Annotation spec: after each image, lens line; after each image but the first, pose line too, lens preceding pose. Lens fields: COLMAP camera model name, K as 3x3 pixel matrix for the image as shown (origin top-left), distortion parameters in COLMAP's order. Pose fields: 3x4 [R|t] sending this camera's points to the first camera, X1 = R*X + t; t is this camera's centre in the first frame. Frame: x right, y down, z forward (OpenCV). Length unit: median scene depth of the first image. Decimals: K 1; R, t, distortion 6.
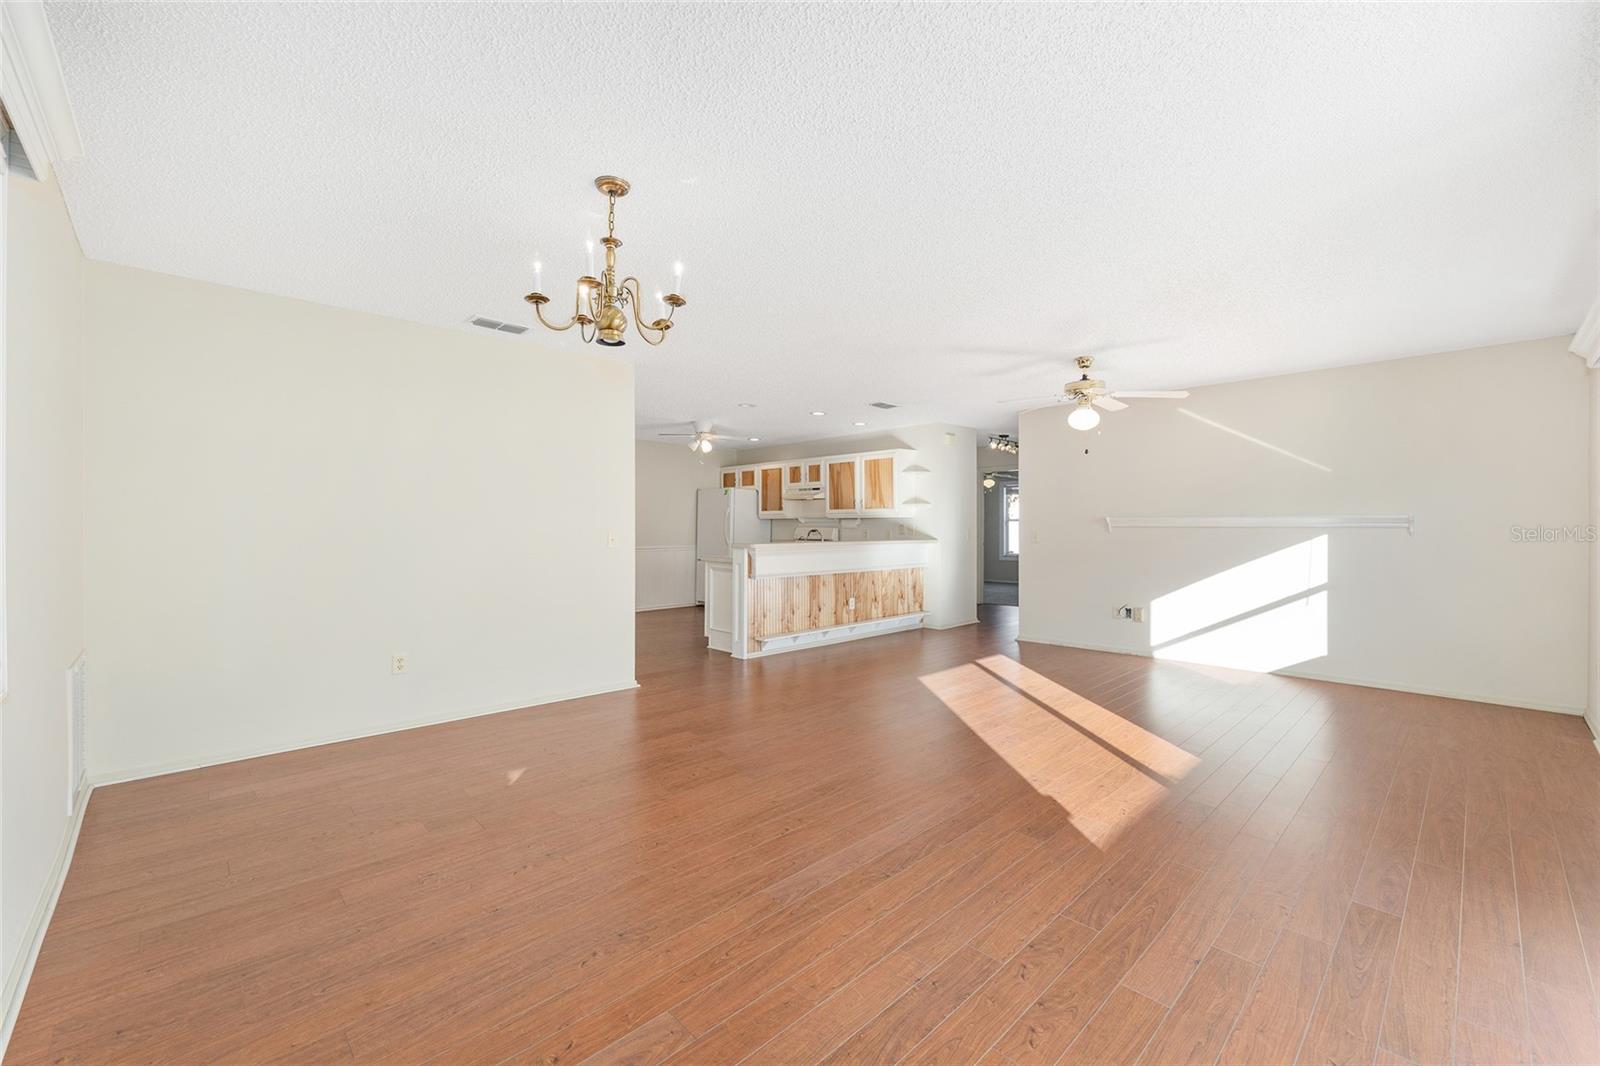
lens RADIAL K [[635.6, 0, 796.5], [0, 635.6, 527.5], [0, 0, 1]] dist [0.000058, 0.000324]
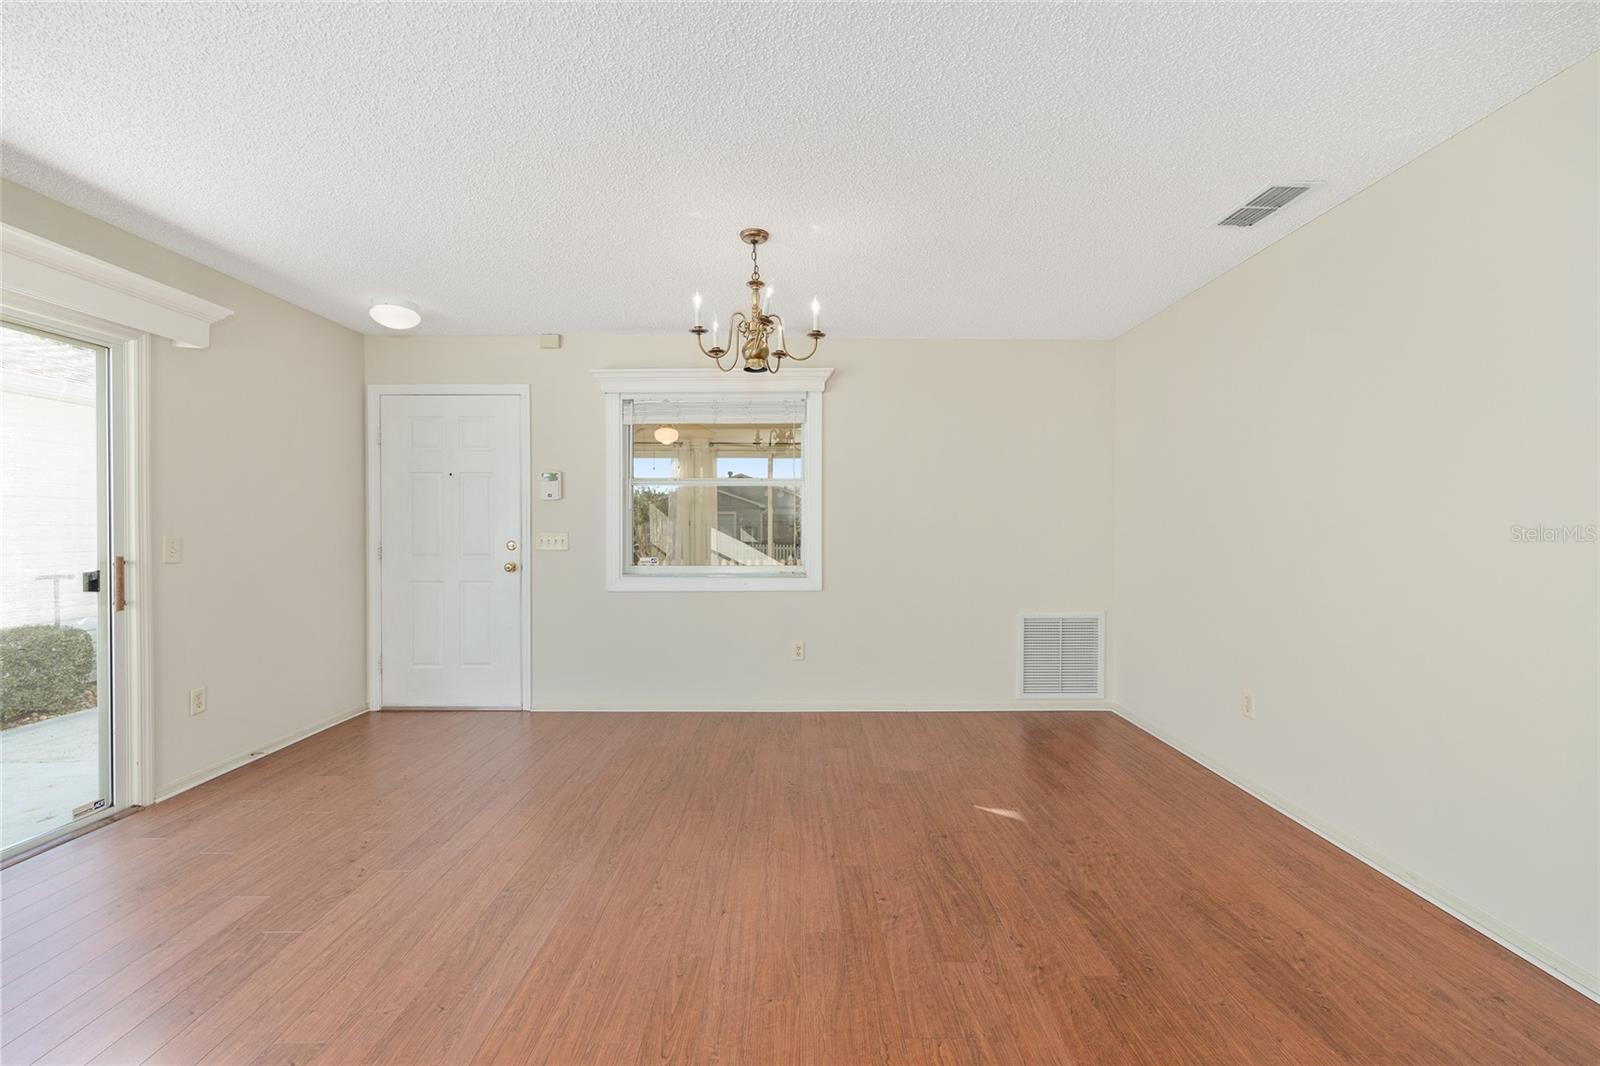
lens RADIAL K [[635.6, 0, 800.0], [0, 635.6, 532.1], [0, 0, 1]] dist [0.000058, 0.000324]
pose [[-0.677614, 0.005440, -0.735398, 0.389427], [-0.002088, 0.999954, 0.009321, -0.001386], [0.735415, 0.007852, -0.677572, 1.404091]]
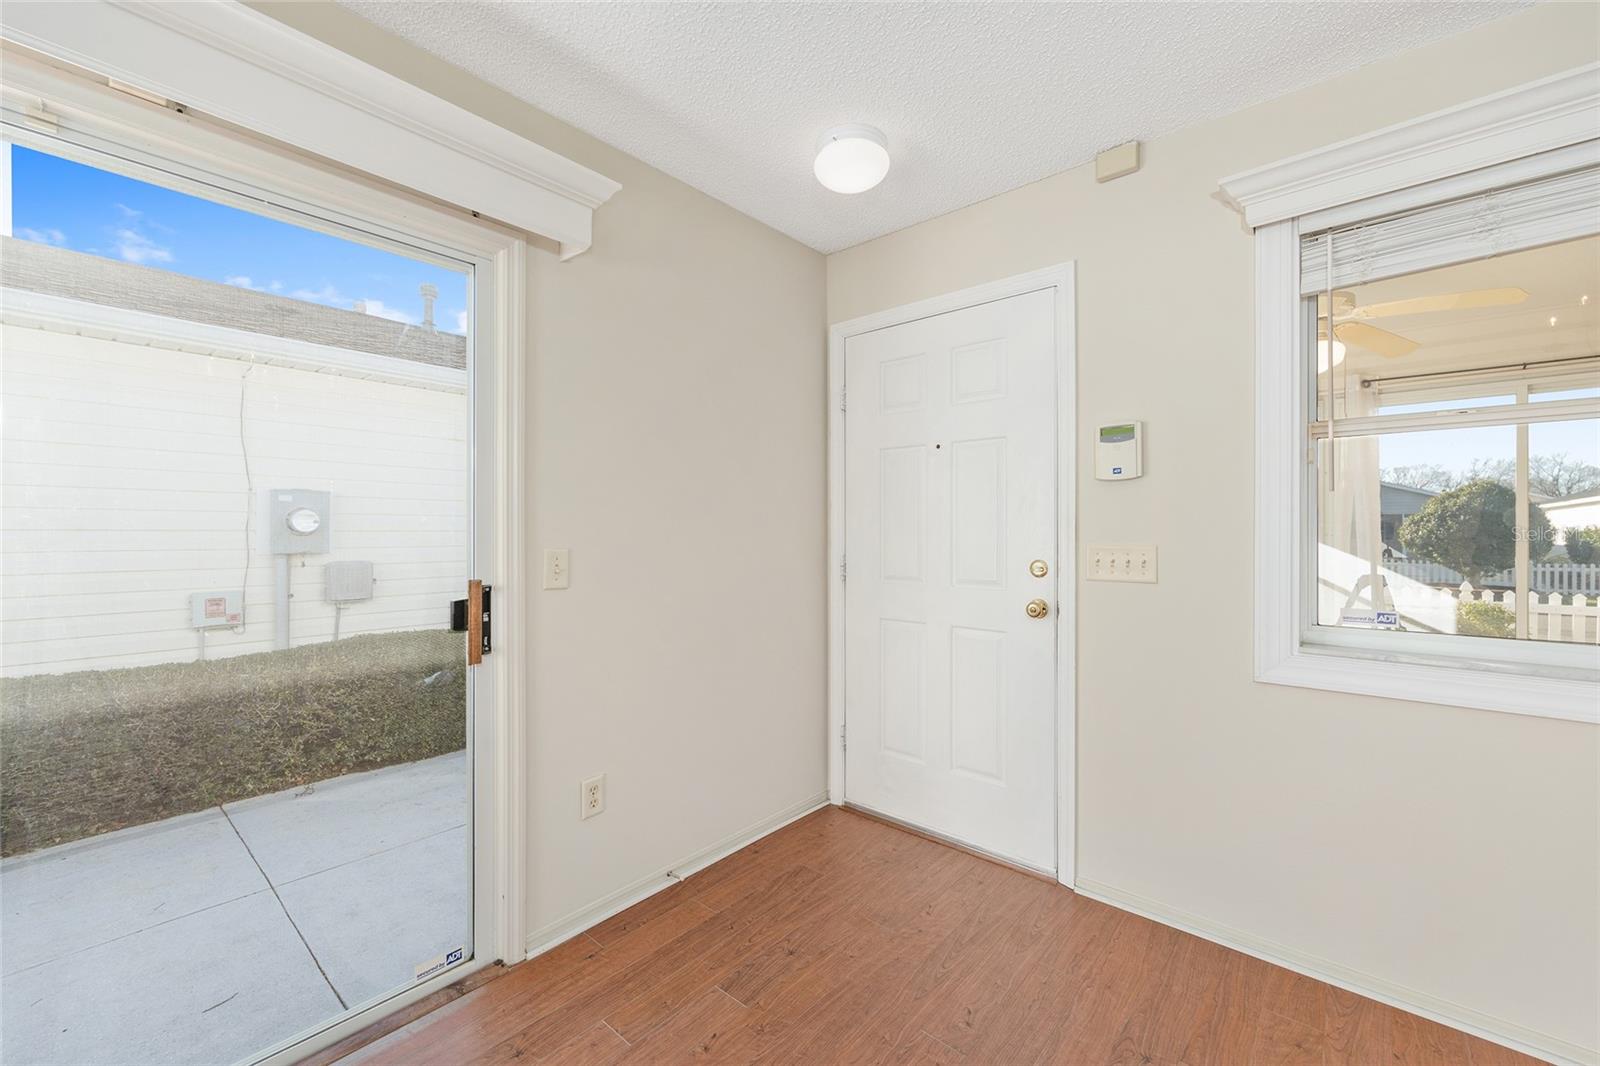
lens RADIAL K [[635.6, 0, 802.5], [0, 635.6, 533.8], [0, 0, 1]] dist [0.000058, 0.000324]
pose [[-0.994217, -0.001024, -0.107387, 0.163502], [-0.001452, 0.999991, 0.003903, -0.001306], [0.107382, 0.004037, -0.994210, 0.747721]]
